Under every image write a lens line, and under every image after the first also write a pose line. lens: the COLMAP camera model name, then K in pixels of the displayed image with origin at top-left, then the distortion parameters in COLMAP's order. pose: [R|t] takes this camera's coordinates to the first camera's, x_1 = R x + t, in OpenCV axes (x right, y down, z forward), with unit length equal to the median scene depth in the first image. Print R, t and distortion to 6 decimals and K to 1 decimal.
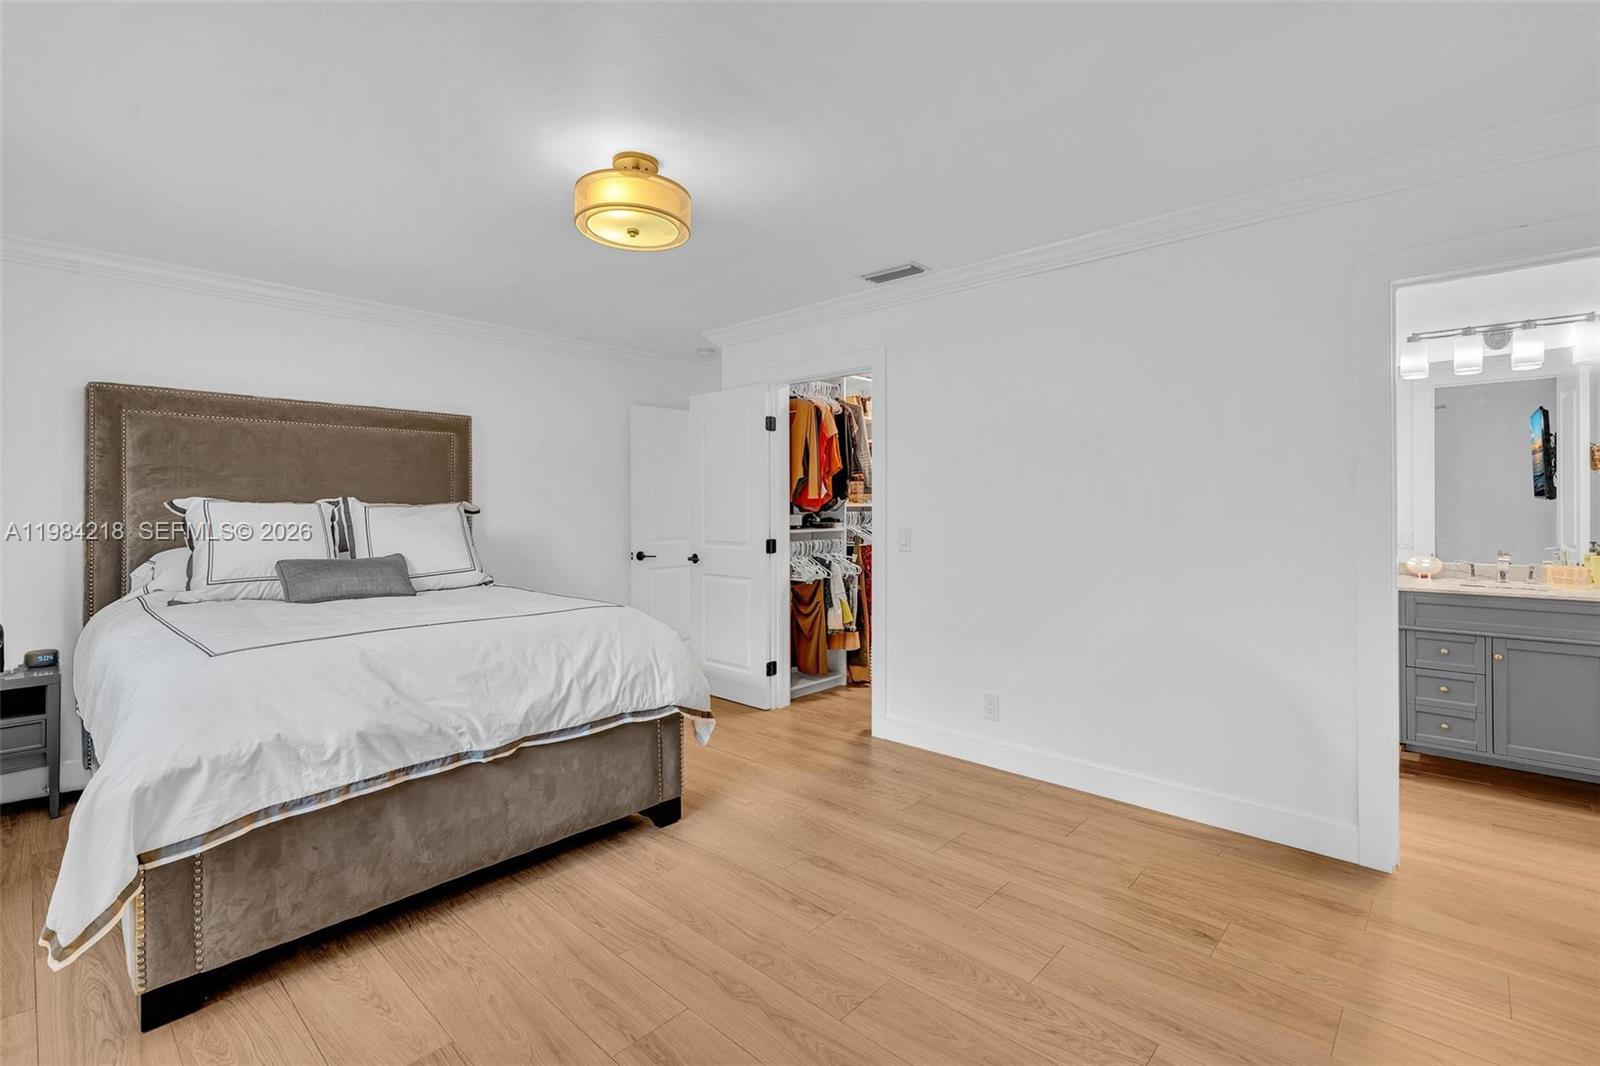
lens RADIAL K [[727.0, 0, 797.2], [0, 727.0, 507.4], [0, 0, 1]] dist [0.000831, 0.000262]
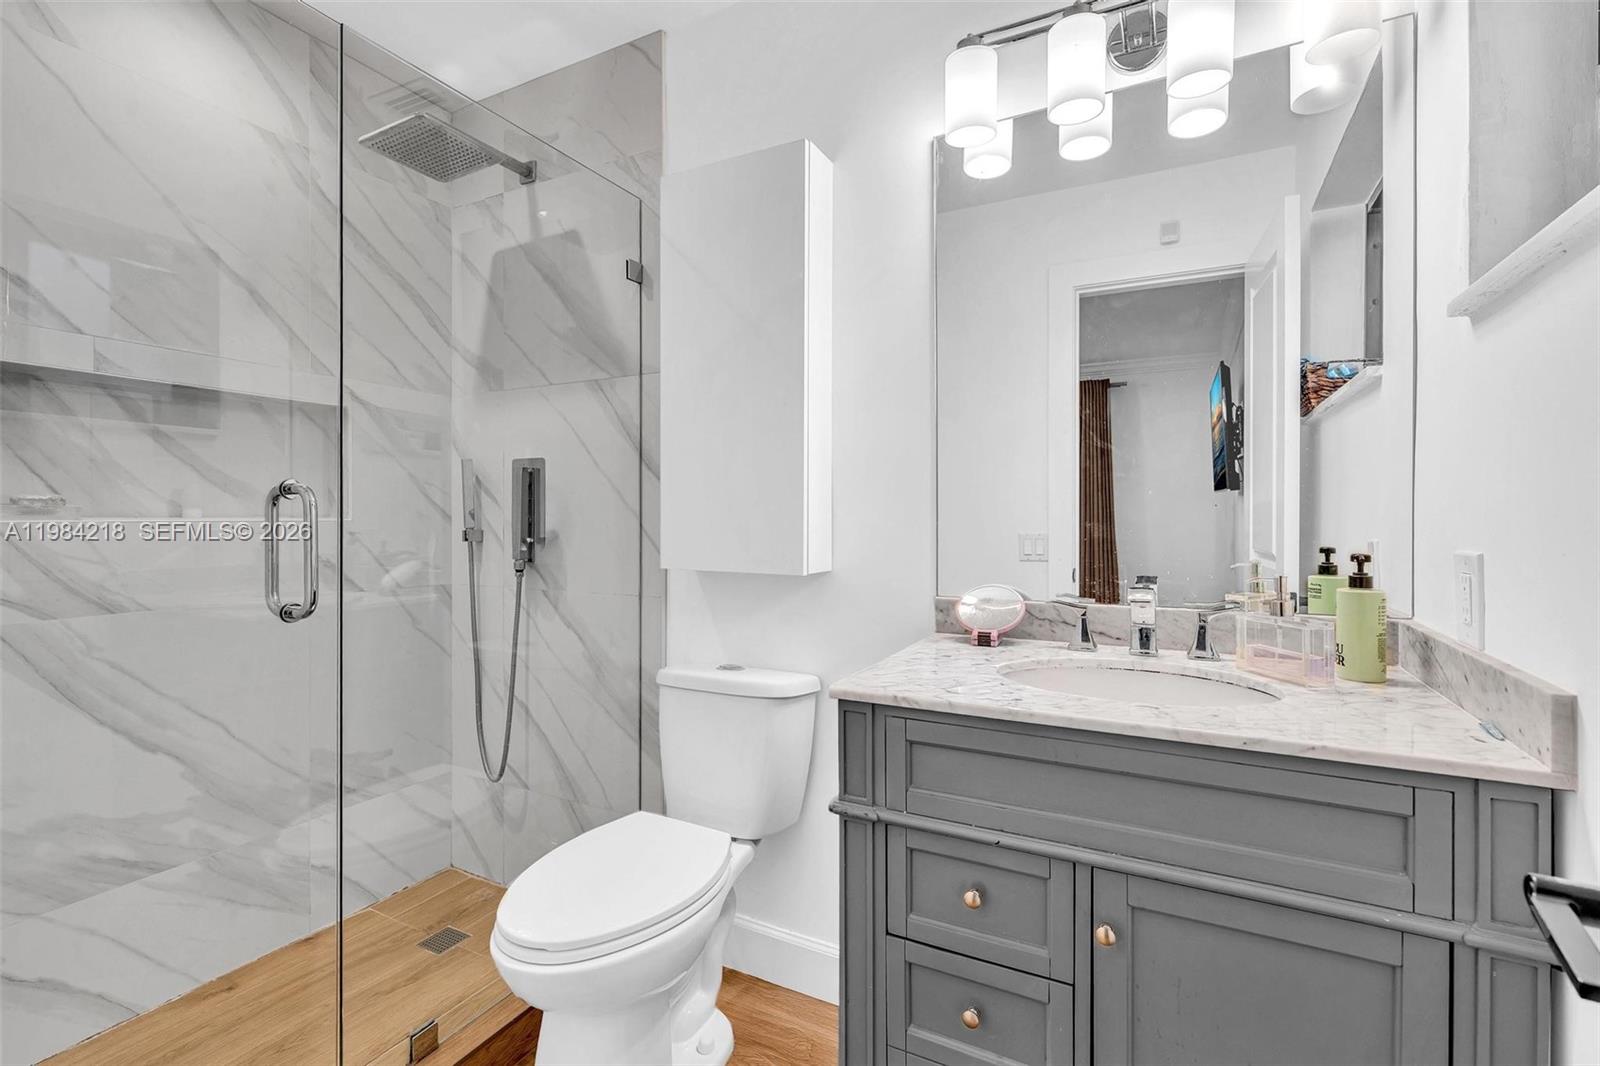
lens RADIAL K [[719.5, 0, 800.0], [0, 719.5, 533.0], [0, 0, 1]] dist [-0.020043, -0.000003]
pose [[0.964360, 0.003794, 0.264565, 0.615980], [-0.006111, 0.999950, 0.007932, 0.032436], [-0.264522, -0.009266, 0.964335, 0.607243]]
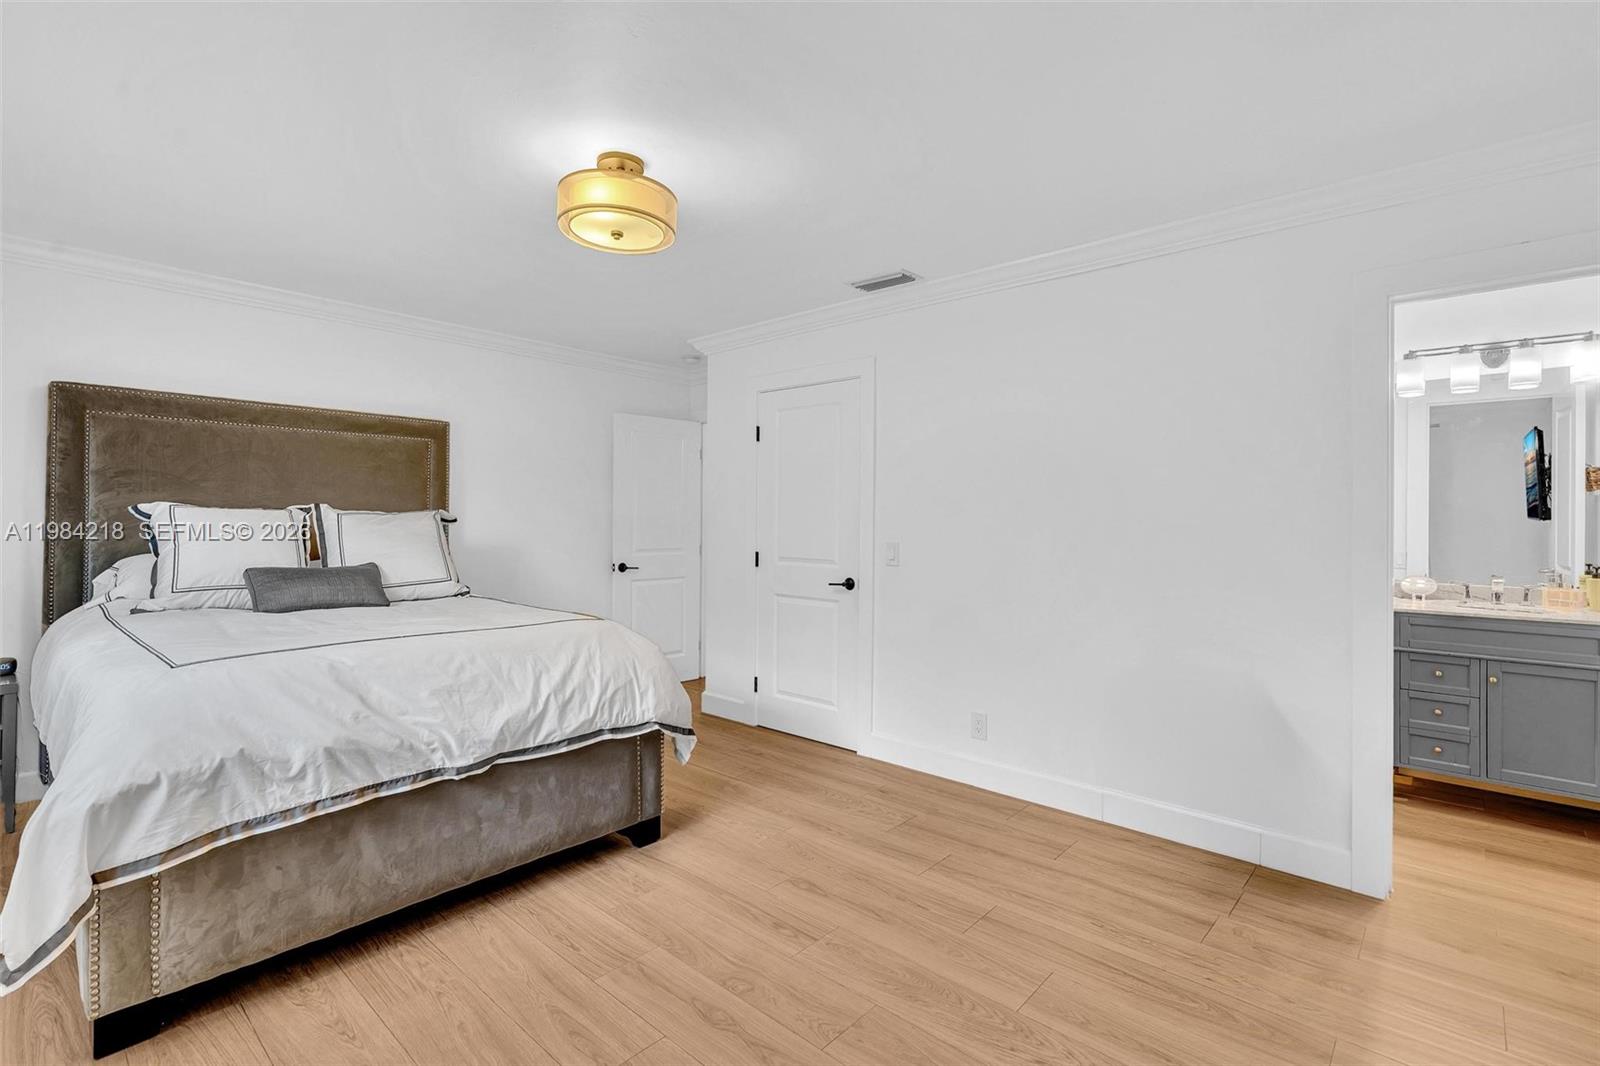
lens RADIAL K [[738.1, 0, 795.1], [0, 738.1, 524.9], [0, 0, 1]] dist [0.001751, -0.000038]
pose [[0.999793, 0.011233, 0.016958, -0.000786], [-0.011359, 0.999909, 0.007325, -0.000862], [-0.016874, -0.007516, 0.999829, 0.013032]]
